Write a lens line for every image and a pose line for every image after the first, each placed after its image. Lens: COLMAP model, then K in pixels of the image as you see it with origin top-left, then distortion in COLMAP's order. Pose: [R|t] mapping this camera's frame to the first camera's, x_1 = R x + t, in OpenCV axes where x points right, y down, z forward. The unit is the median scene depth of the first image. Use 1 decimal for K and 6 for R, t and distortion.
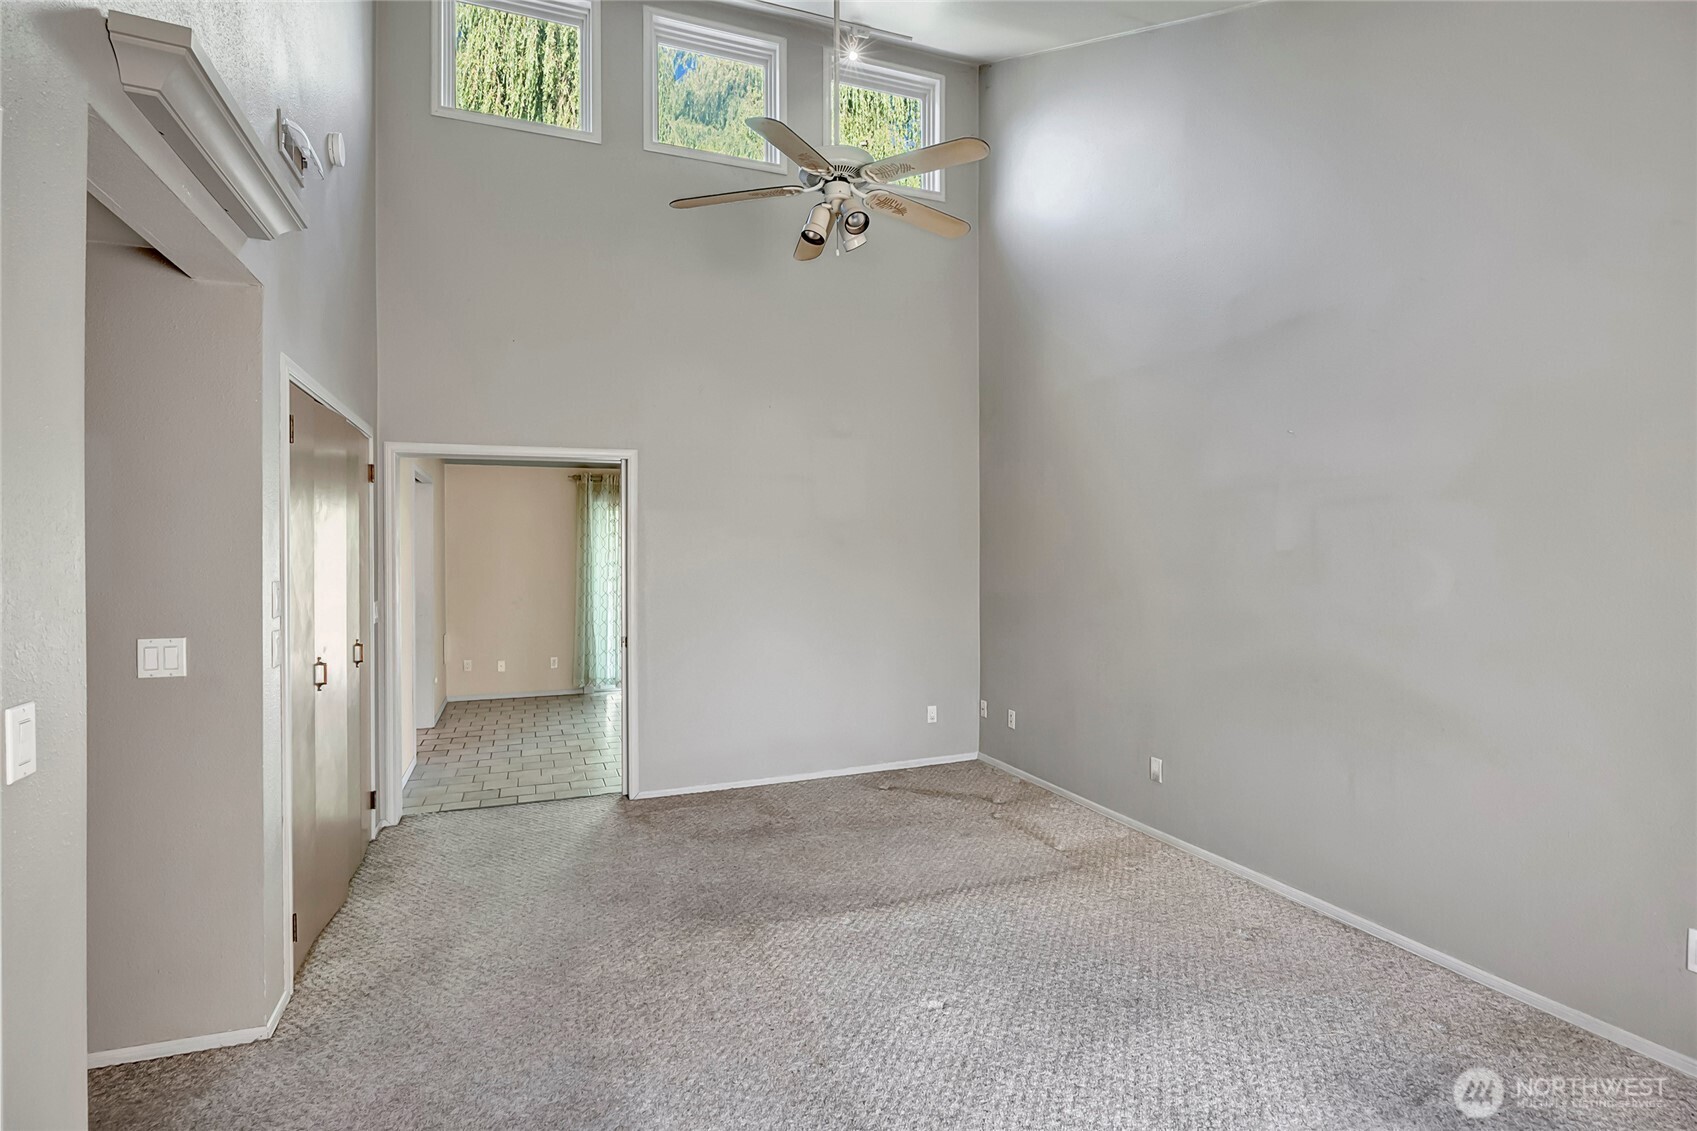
lens RADIAL K [[803.1, 0, 840.8], [0, 803.1, 564.8], [0, 0, 1]] dist [-0.005360, -0.000379]
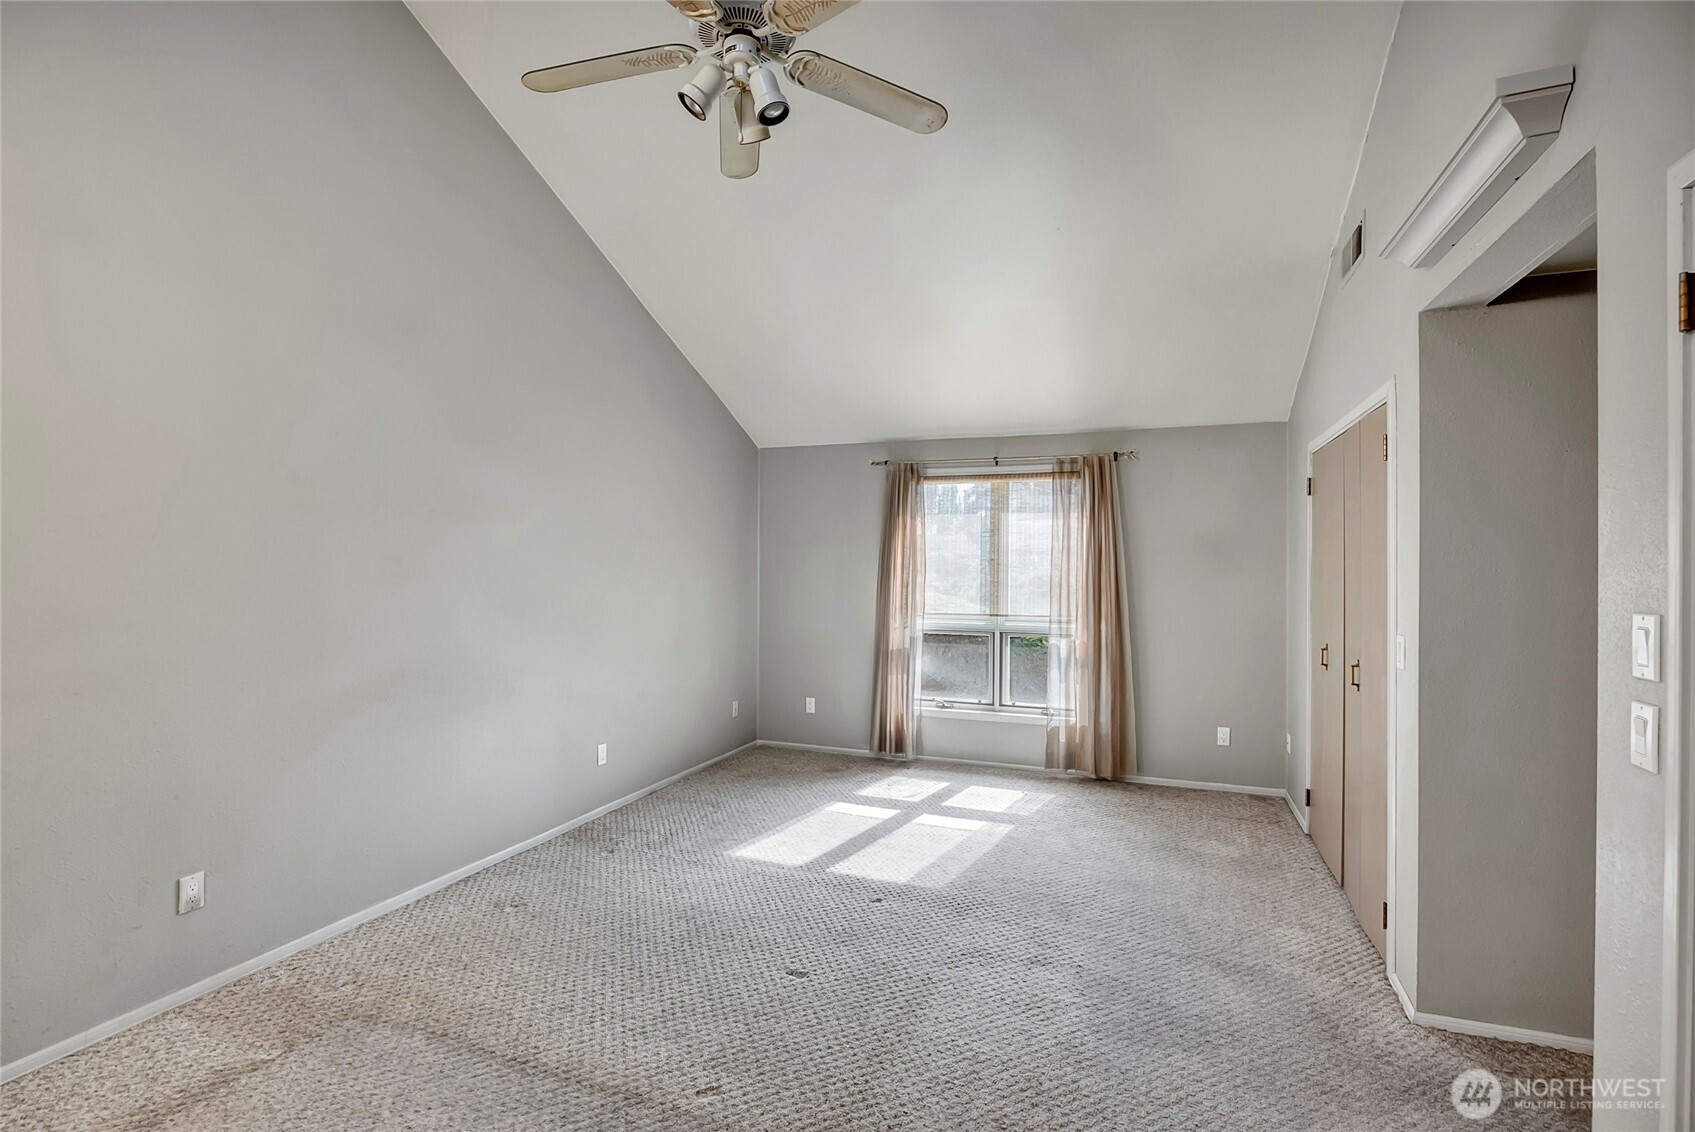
lens RADIAL K [[802.2, 0, 843.3], [0, 802.2, 567.2], [0, 0, 1]] dist [-0.005360, -0.000379]
pose [[-0.753236, -0.001156, 0.657749, -0.542855], [-0.002999, 0.999994, -0.001676, -0.005499], [-0.657743, -0.003235, -0.753236, 1.483688]]
